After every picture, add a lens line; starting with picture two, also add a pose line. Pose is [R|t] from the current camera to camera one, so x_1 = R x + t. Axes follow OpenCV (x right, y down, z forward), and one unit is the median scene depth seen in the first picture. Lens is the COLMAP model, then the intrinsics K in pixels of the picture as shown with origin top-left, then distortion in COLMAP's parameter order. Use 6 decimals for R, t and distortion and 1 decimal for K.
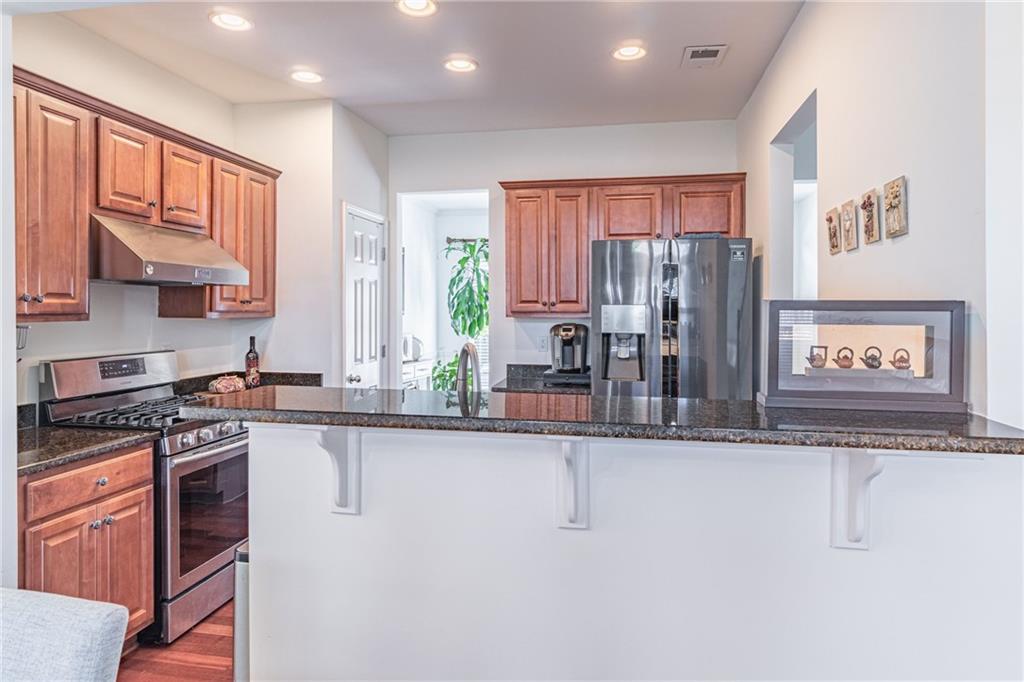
lens RADIAL K [[619.3, 0, 510.4], [0, 619.3, 321.2], [0, 0, 1]] dist [0.001595, 0.000224]
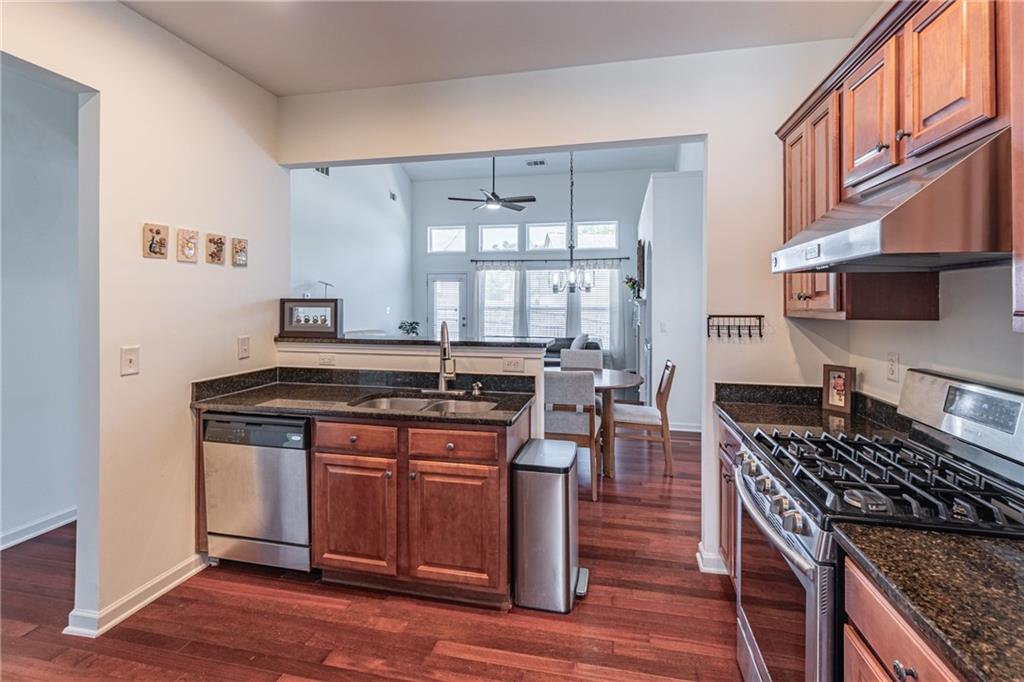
lens RADIAL K [[476.3, 0, 509.2], [0, 476.3, 305.7], [0, 0, 1]] dist [0.002722, 0.000002]
pose [[-0.999213, -0.010378, 0.038276, -0.210419], [-0.009513, 0.999697, 0.022723, -0.030146], [-0.038500, 0.022341, -0.999009, 1.621736]]
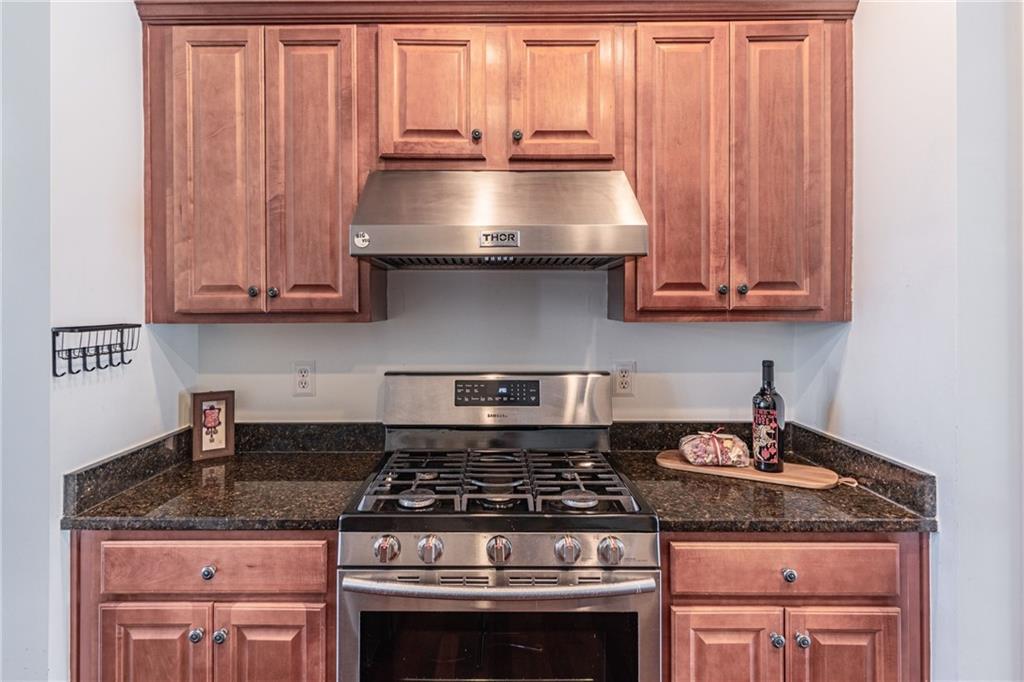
lens RADIAL K [[570.6, 0, 492.2], [0, 570.6, 304.7], [0, 0, 1]] dist [0.005206, 0.001520]
pose [[0.173383, -0.007817, -0.984824, -0.013934], [-0.015411, 0.999825, -0.010649, -0.015166], [0.984734, 0.017023, 0.173232, 0.976506]]
